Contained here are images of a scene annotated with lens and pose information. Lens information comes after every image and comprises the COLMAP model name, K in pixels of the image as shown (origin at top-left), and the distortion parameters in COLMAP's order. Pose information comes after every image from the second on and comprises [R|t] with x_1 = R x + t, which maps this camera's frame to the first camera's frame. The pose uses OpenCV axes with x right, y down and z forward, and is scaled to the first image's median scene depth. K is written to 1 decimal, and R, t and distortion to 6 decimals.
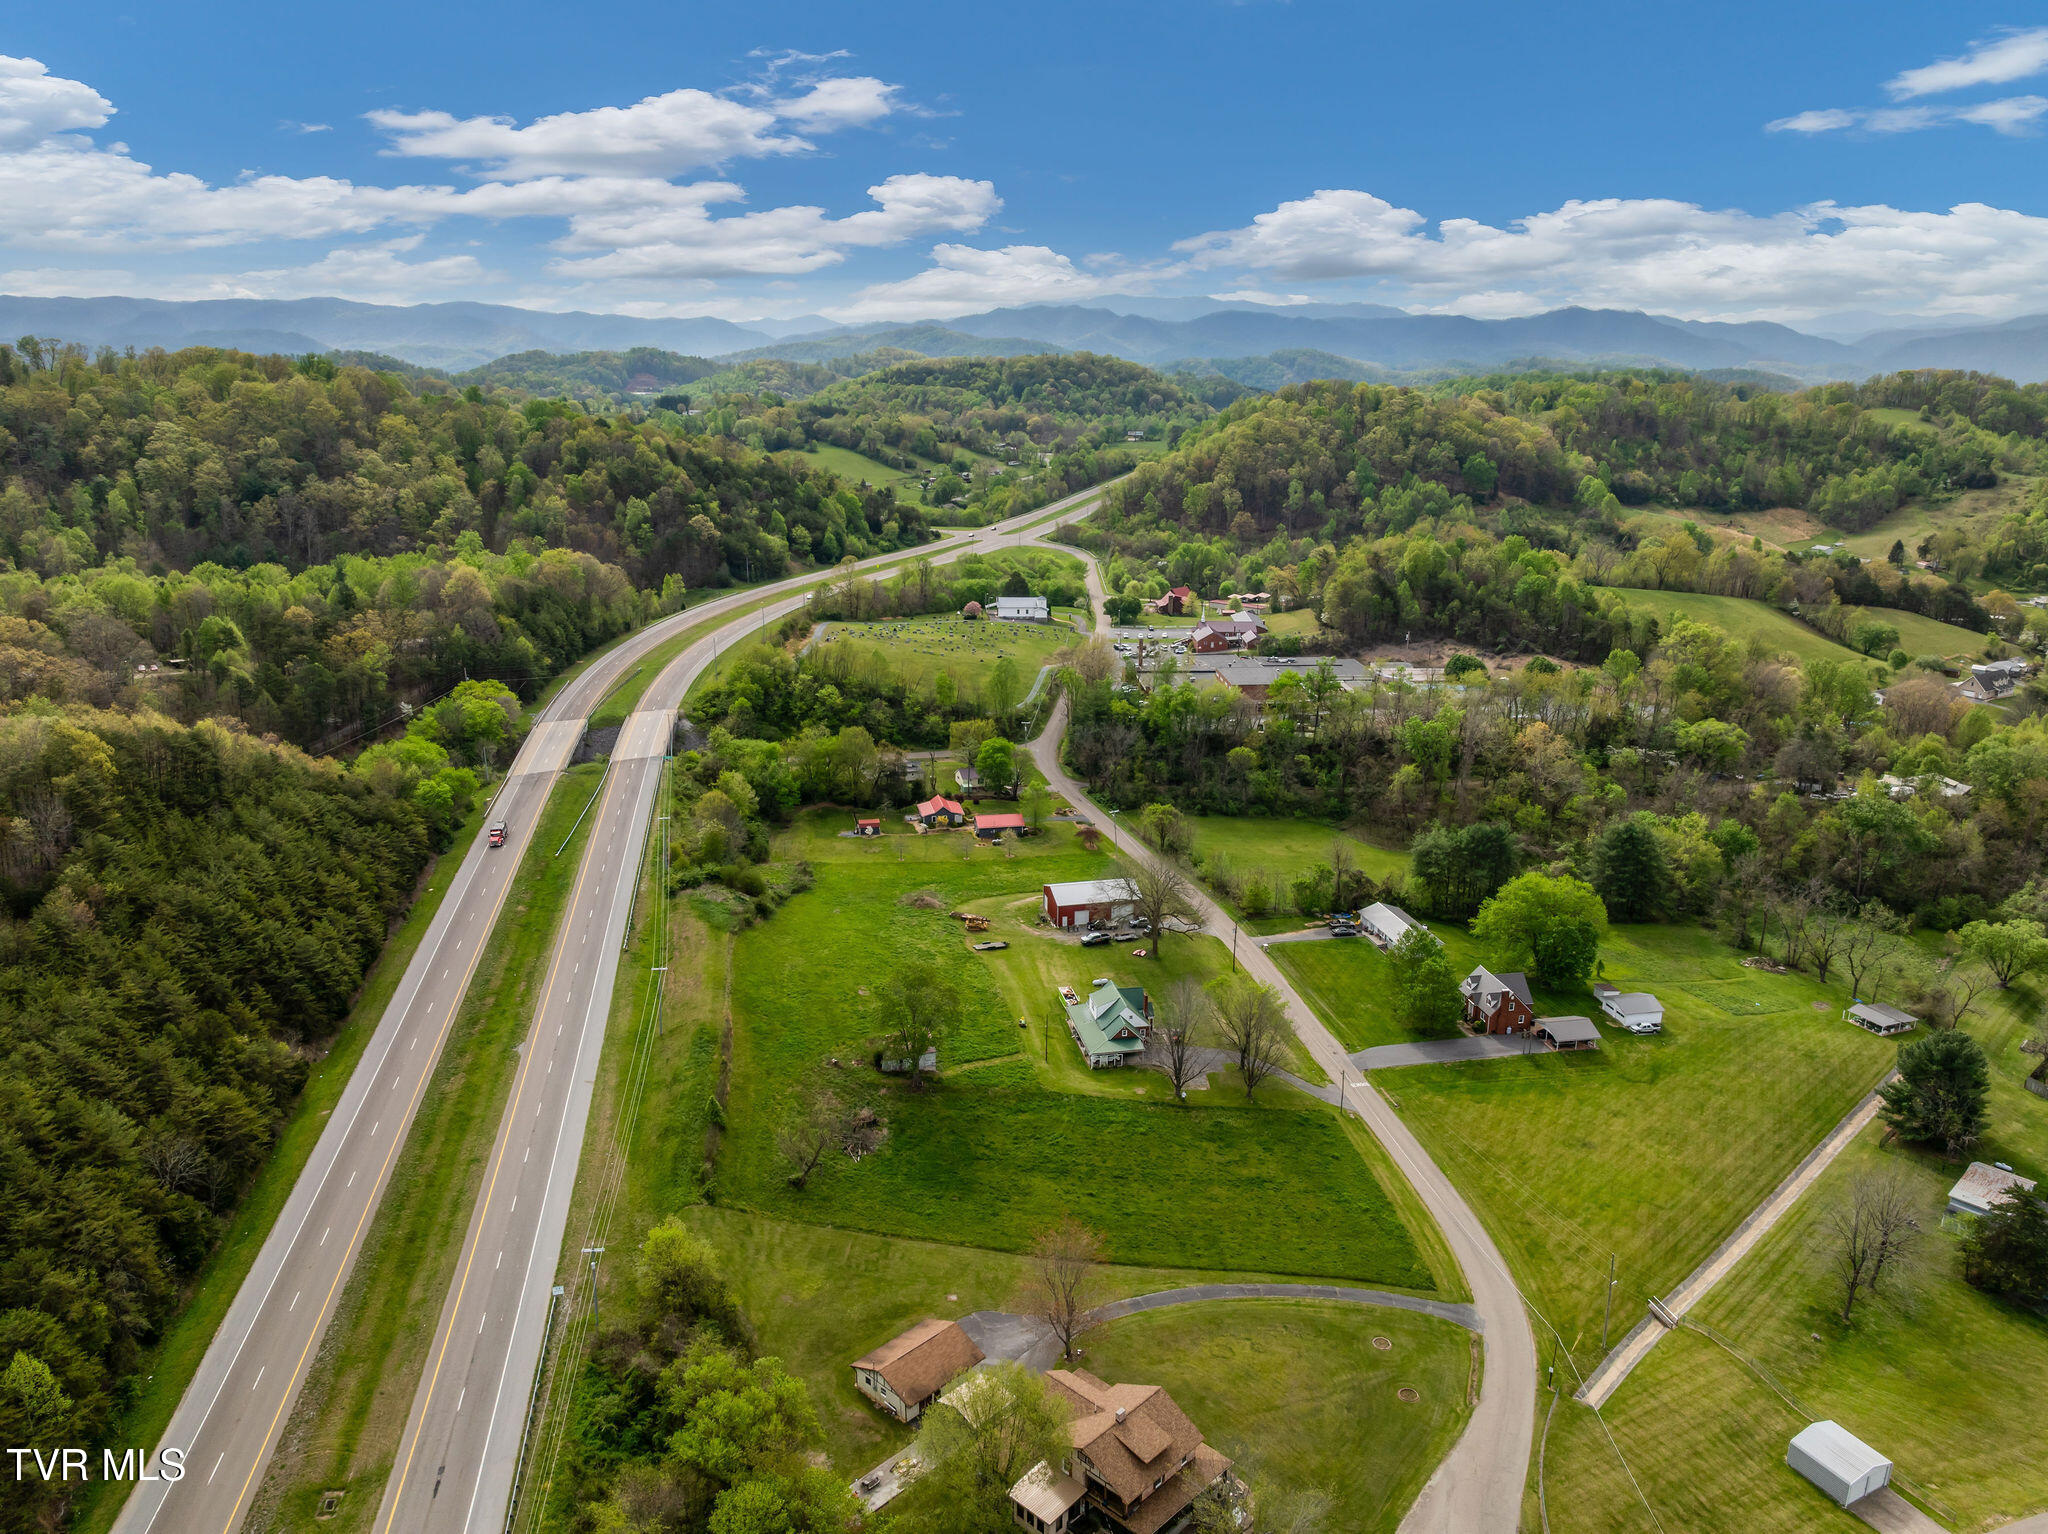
lens RADIAL K [[1447.3, 0, 1036.0], [0, 1447.3, 762.7], [0, 0, 1]] dist [-0.030543, -0.011894]
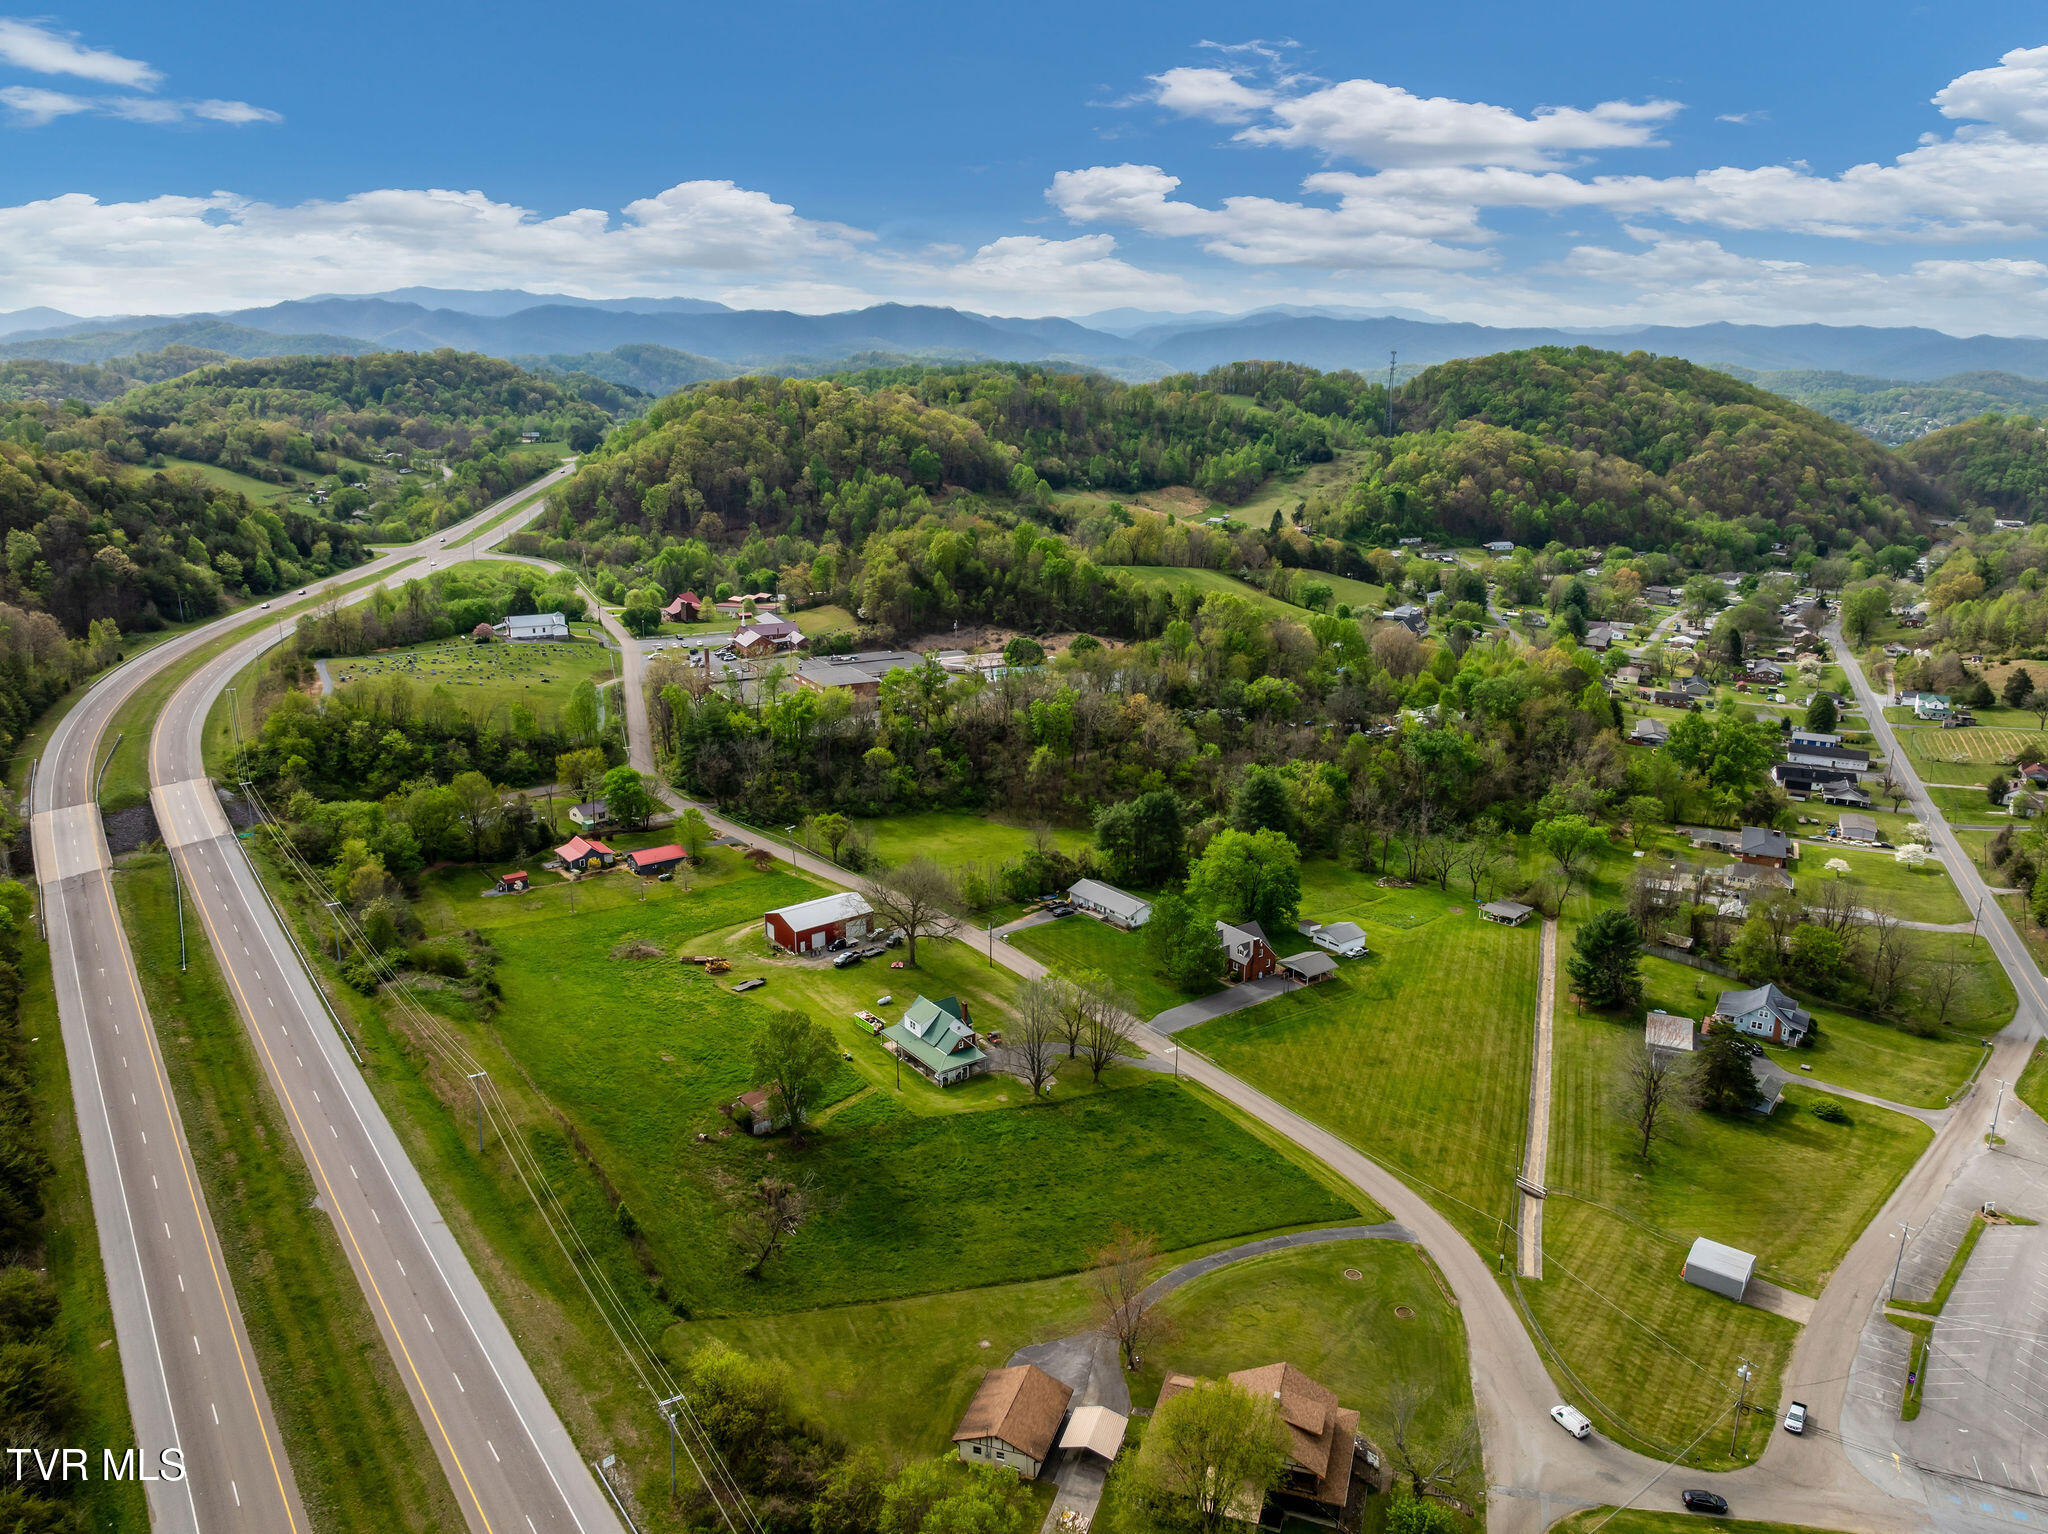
lens RADIAL K [[1447.3, 0, 1036.0], [0, 1447.3, 762.7], [0, 0, 1]] dist [-0.030543, -0.011894]
pose [[0.901990, -0.114709, 0.416240, -0.127313], [0.113412, 0.993155, 0.027934, -0.011471], [-0.416595, 0.022011, 0.908826, 0.036723]]
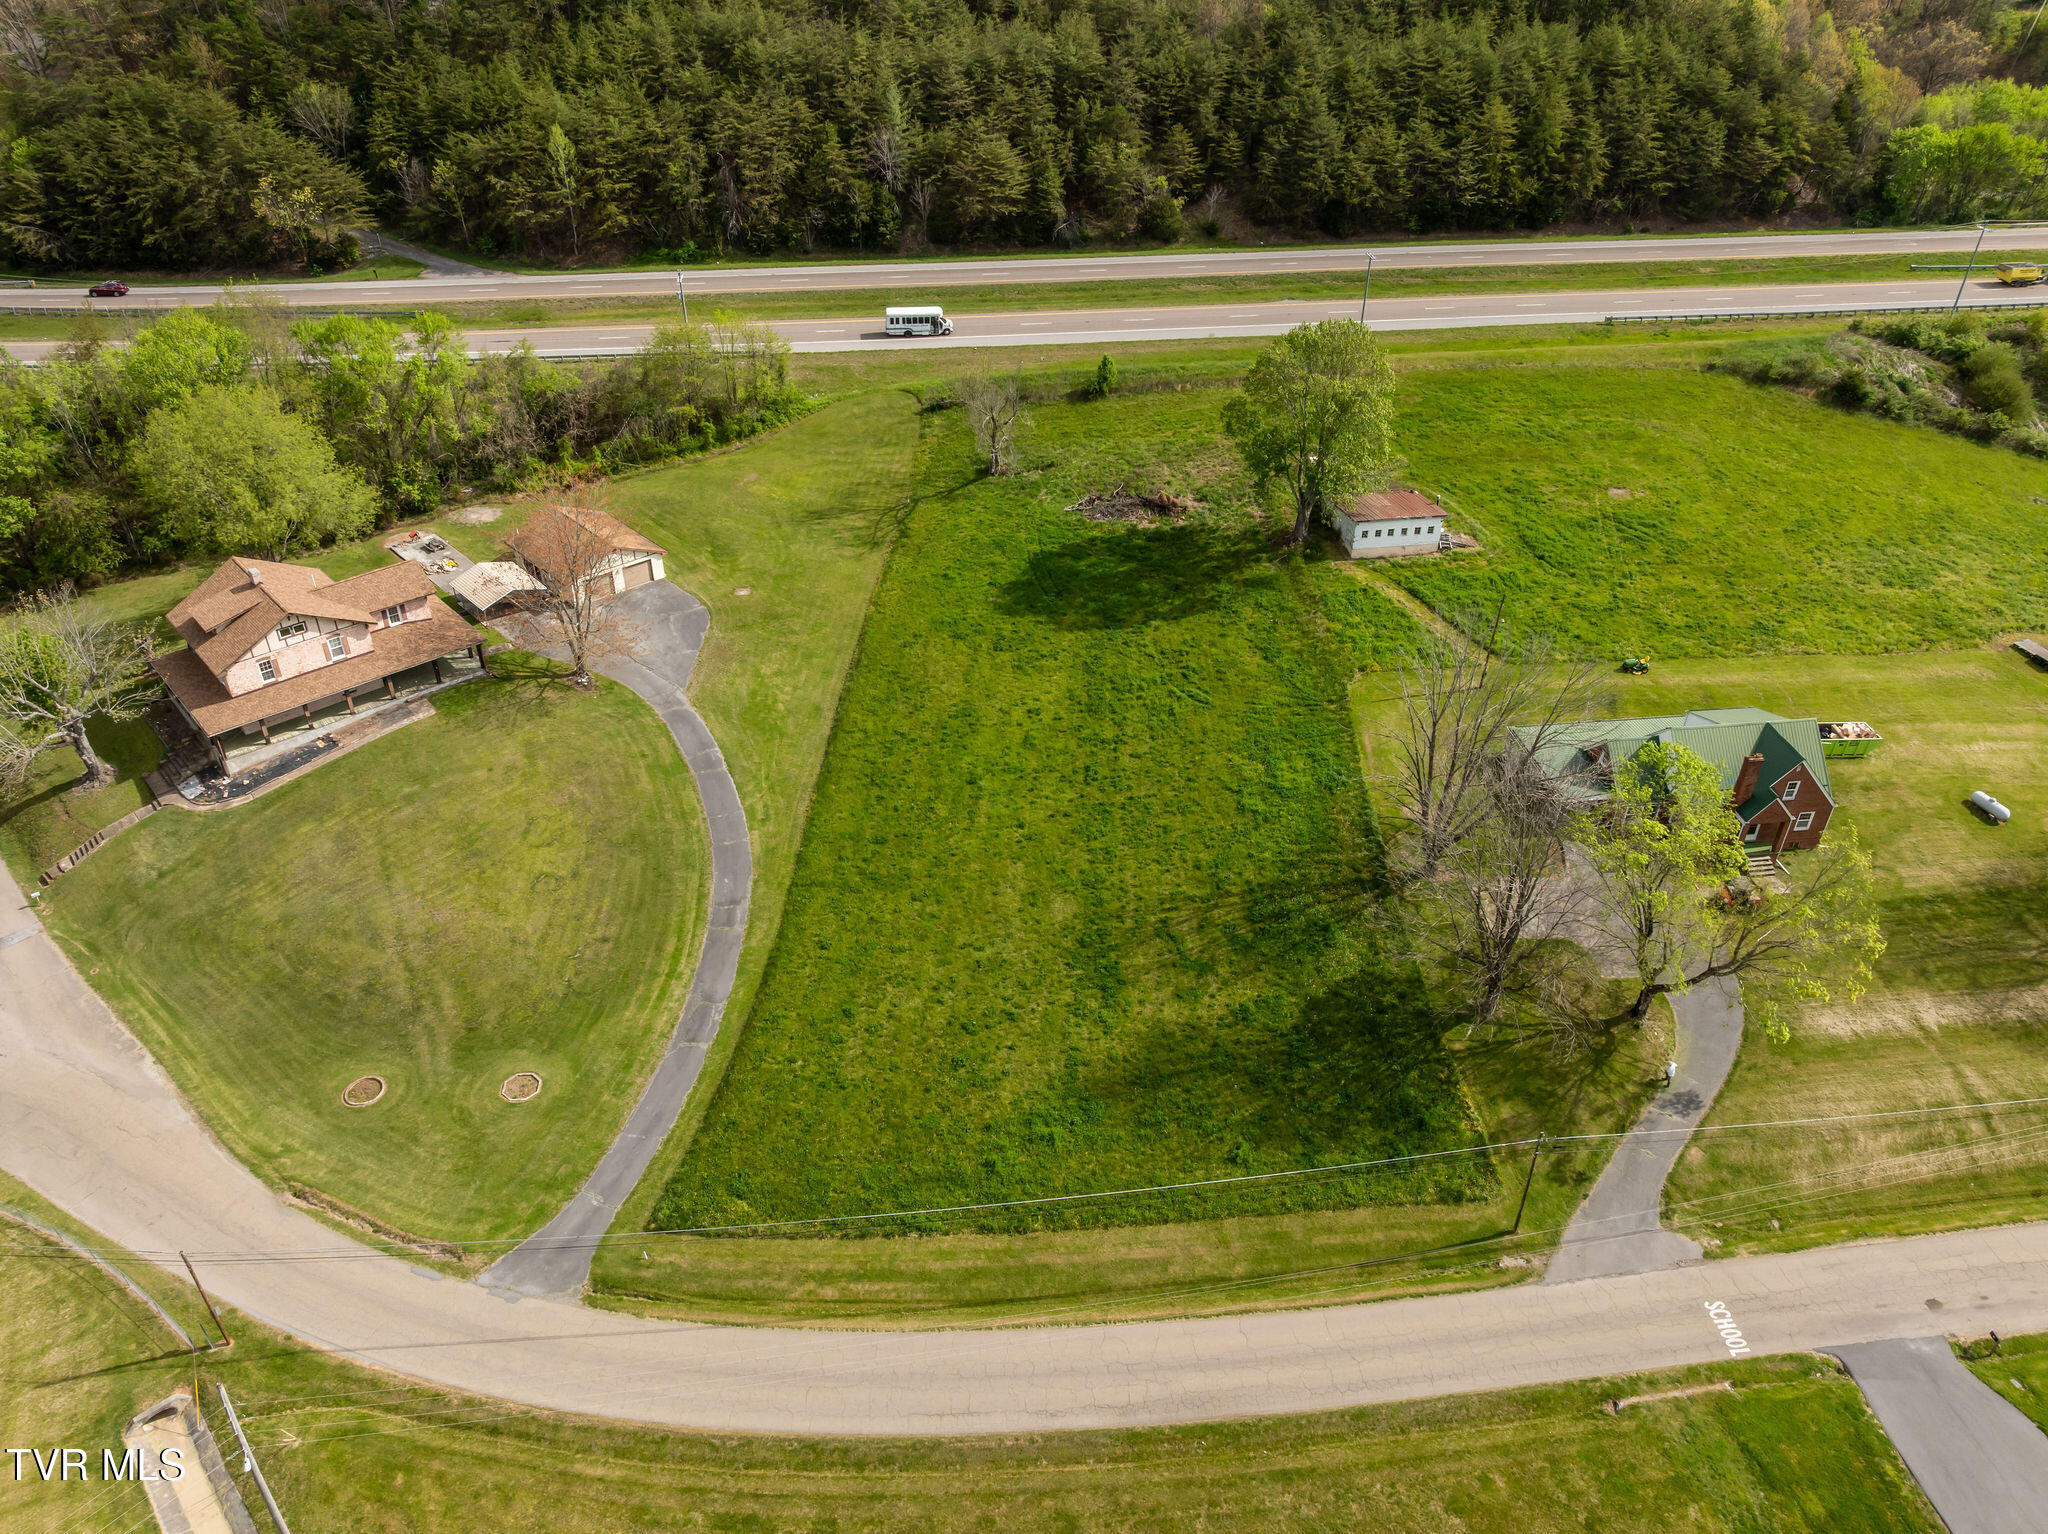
lens RADIAL K [[1447.3, 0, 1036.0], [0, 1447.3, 762.7], [0, 0, 1]] dist [-0.030543, -0.011894]
pose [[-0.070582, 0.545305, -0.835261, 0.191159], [-0.279941, 0.792870, 0.541285, 0.004034], [0.957419, 0.272029, 0.096691, 0.365024]]
